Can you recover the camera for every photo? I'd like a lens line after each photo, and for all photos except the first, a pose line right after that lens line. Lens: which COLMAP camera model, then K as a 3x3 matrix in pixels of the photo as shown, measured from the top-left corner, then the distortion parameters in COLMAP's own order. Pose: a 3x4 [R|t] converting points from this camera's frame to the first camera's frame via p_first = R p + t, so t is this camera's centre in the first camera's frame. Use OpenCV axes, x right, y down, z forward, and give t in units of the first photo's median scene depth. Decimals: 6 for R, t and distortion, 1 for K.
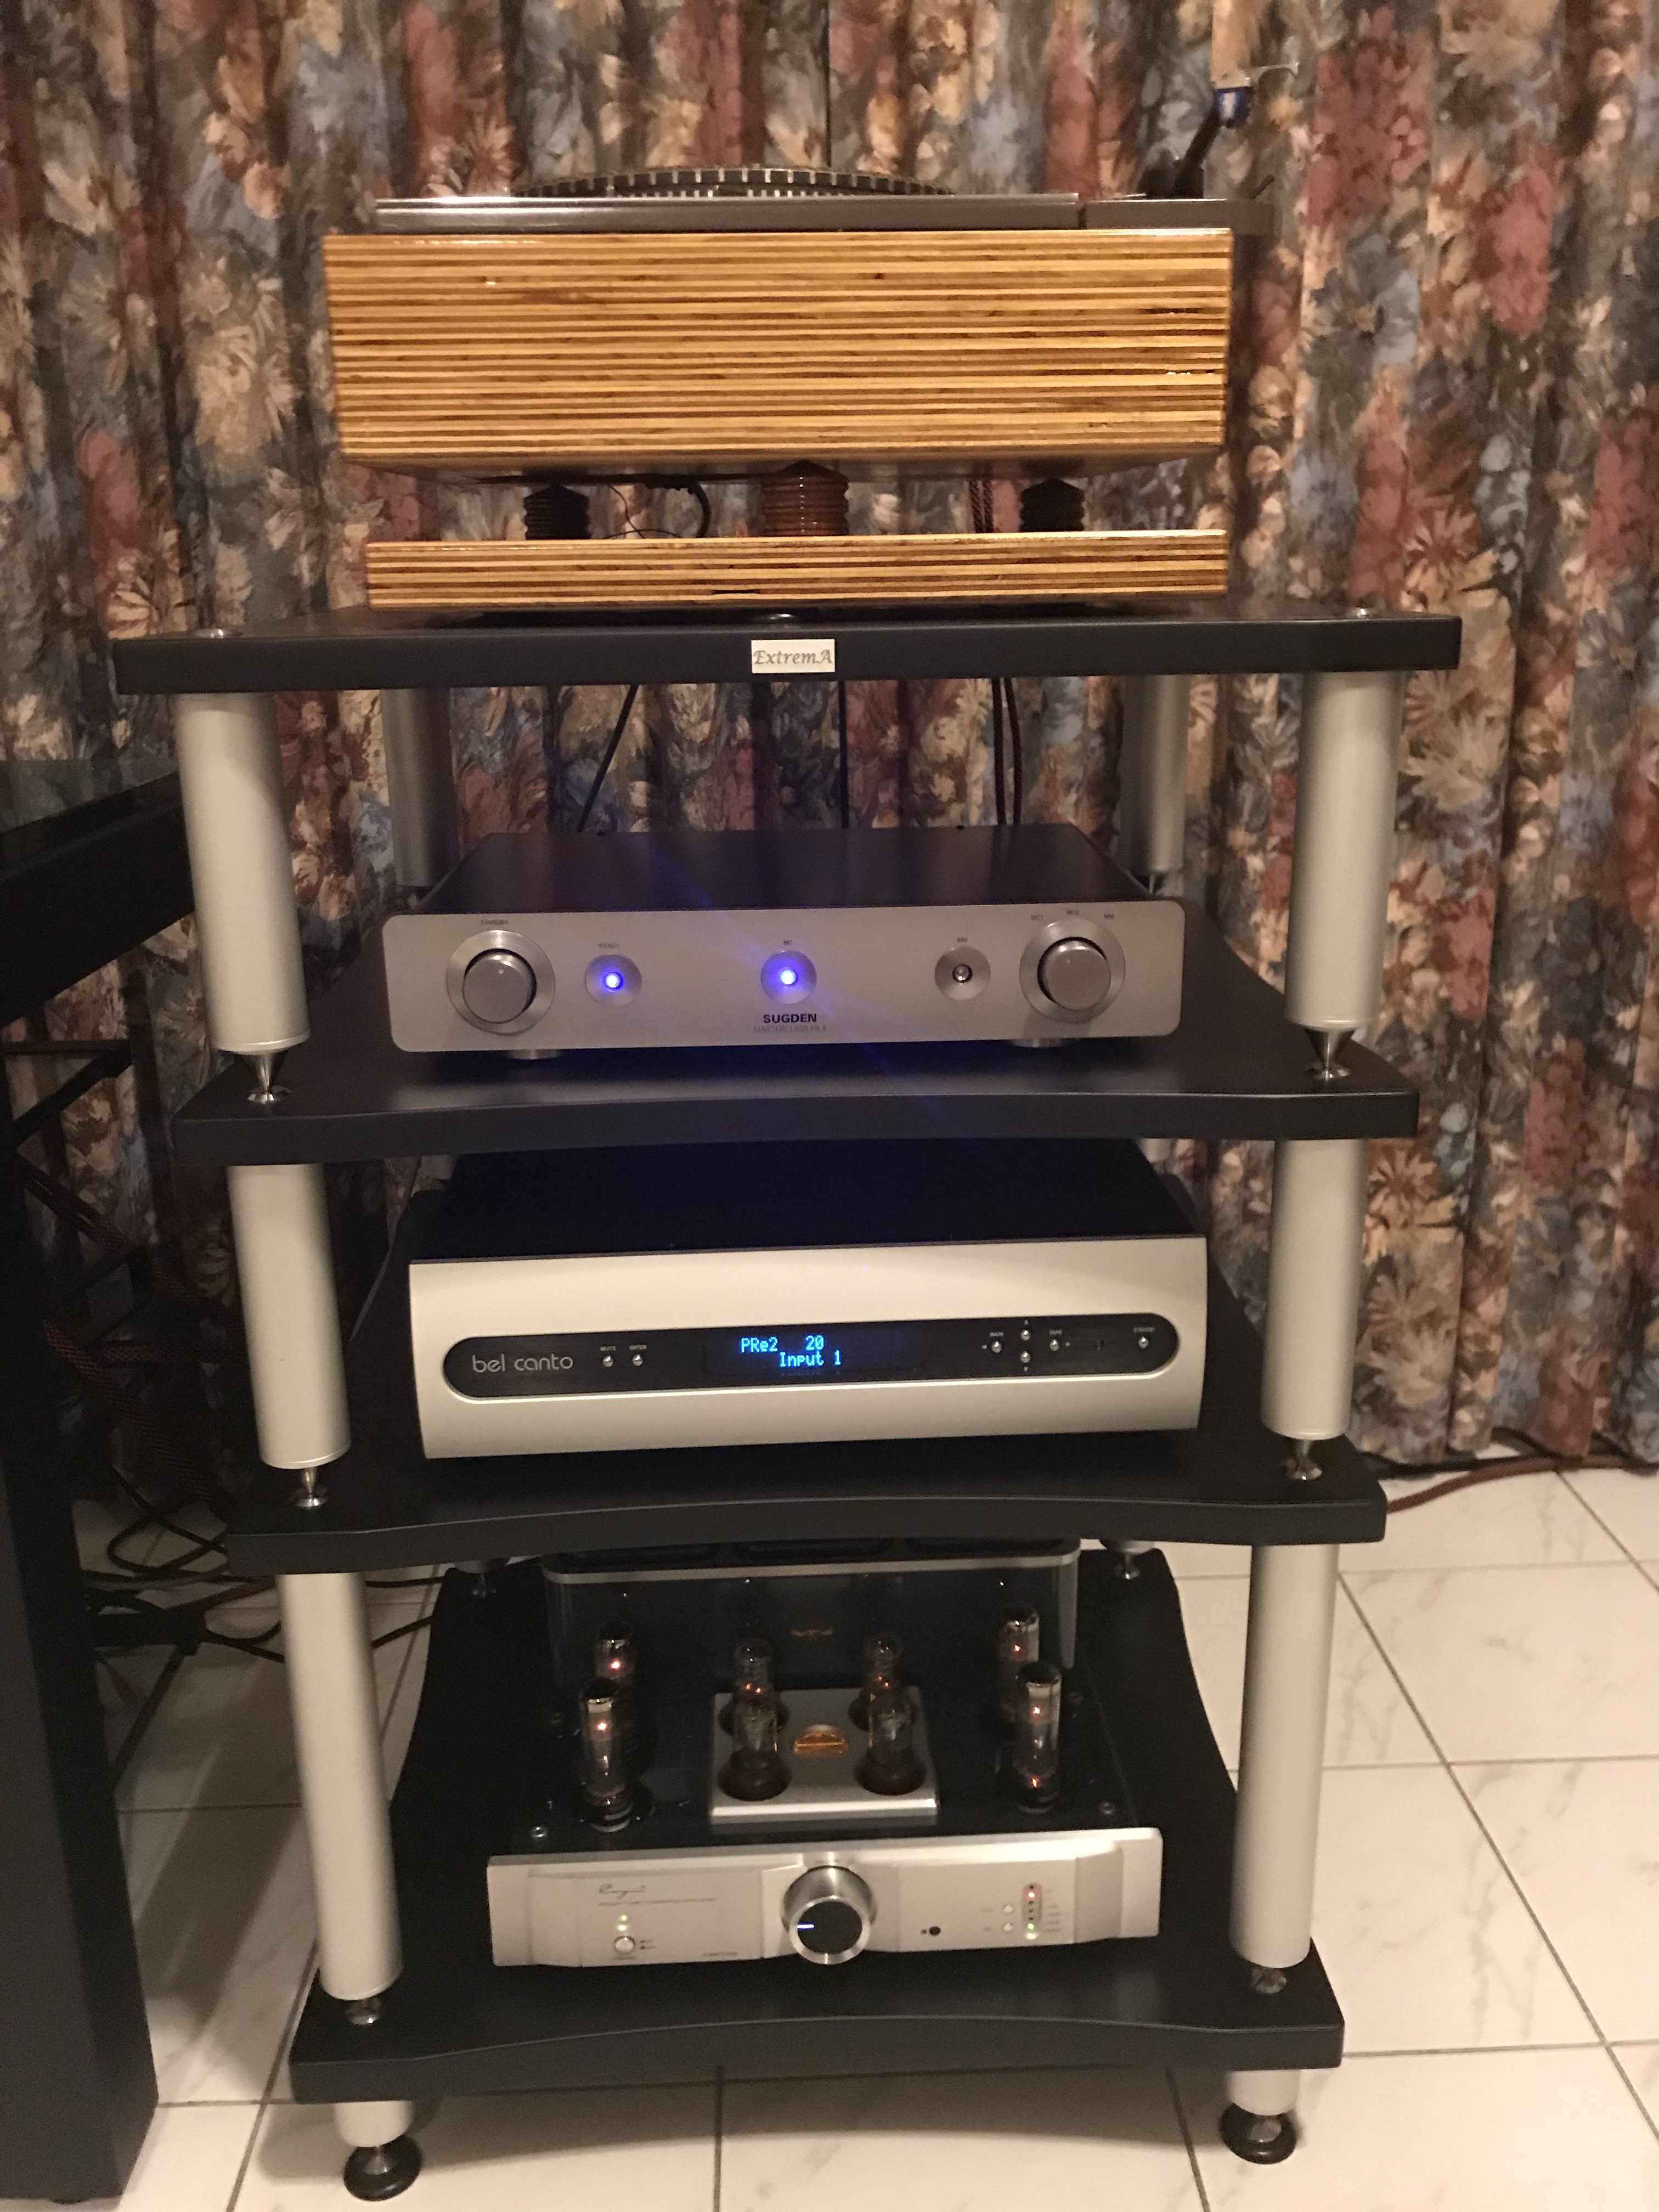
lens RADIAL K [[1812.3, 0, 841.1], [0, 1812.3, 1123.7], [0, 0, 1]] dist [0.010846, -0.003947]
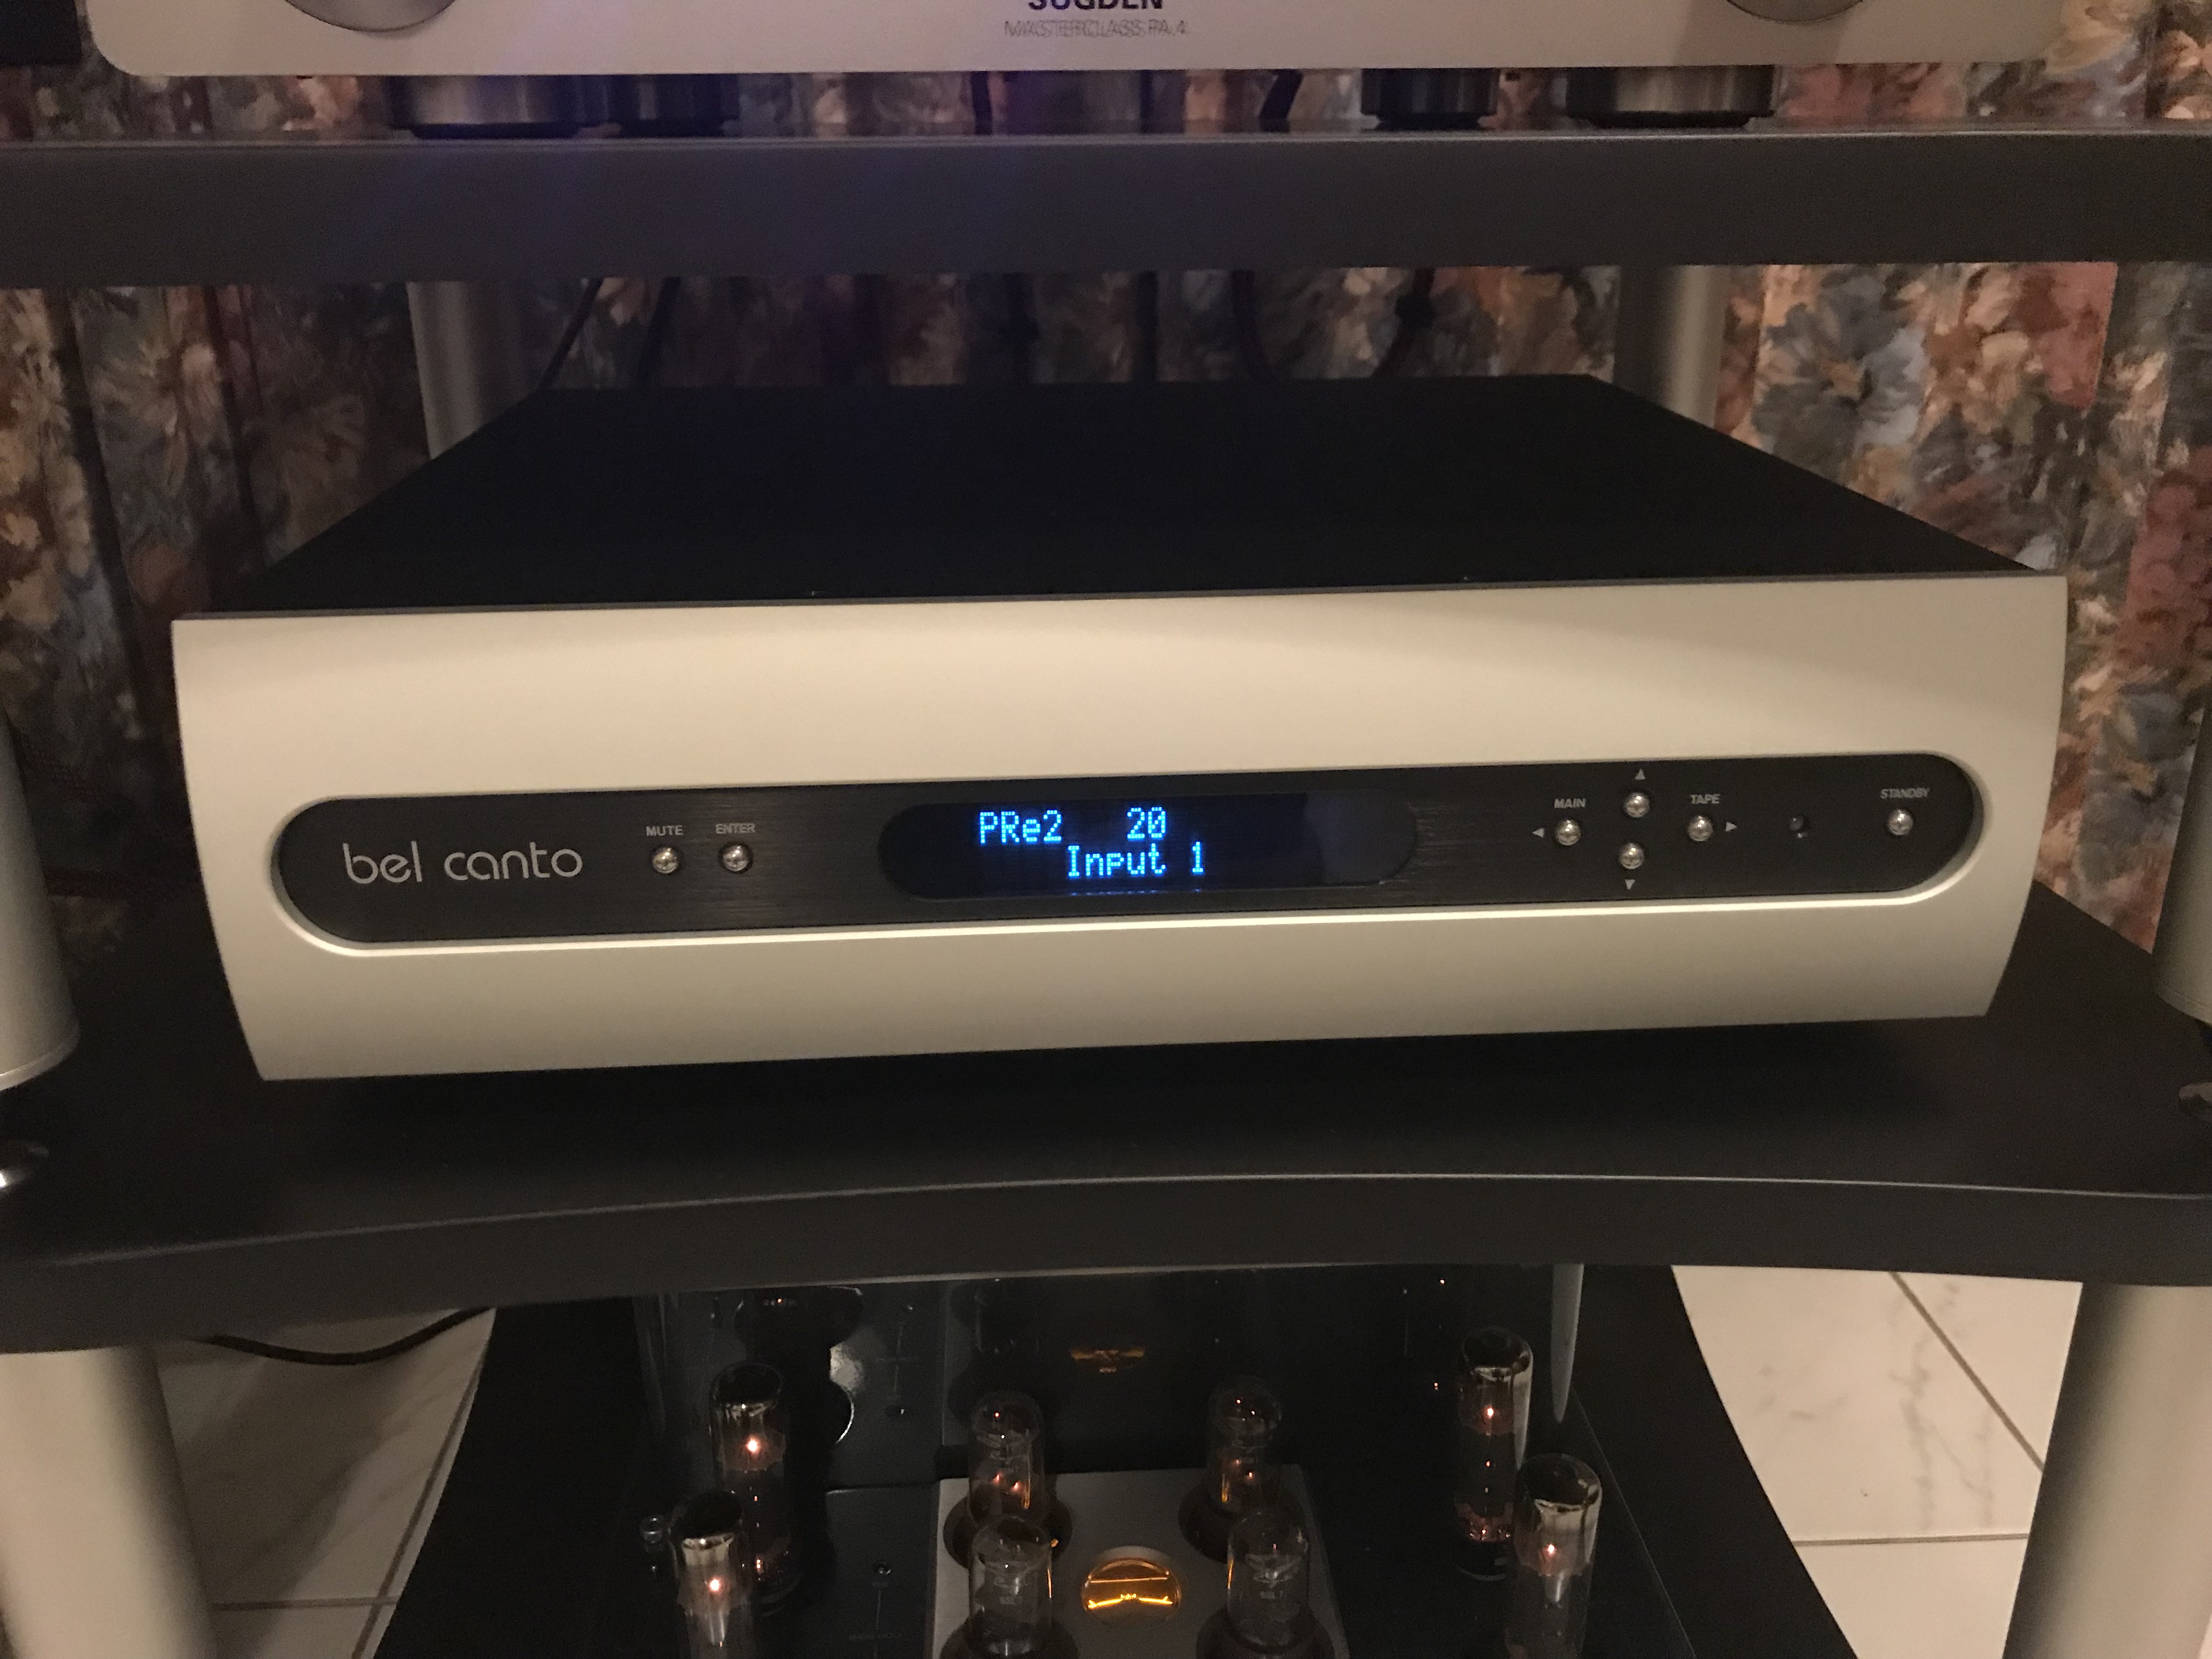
lens RADIAL K [[1812.3, 0, 1092.5], [0, 1812.3, 824.3], [0, 0, 1]] dist [0.010846, -0.003947]
pose [[0.999997, 0.002354, 0.000093, -0.016012], [-0.002355, 0.997671, 0.068167, 0.052554], [0.000068, -0.068167, 0.997674, 0.323741]]
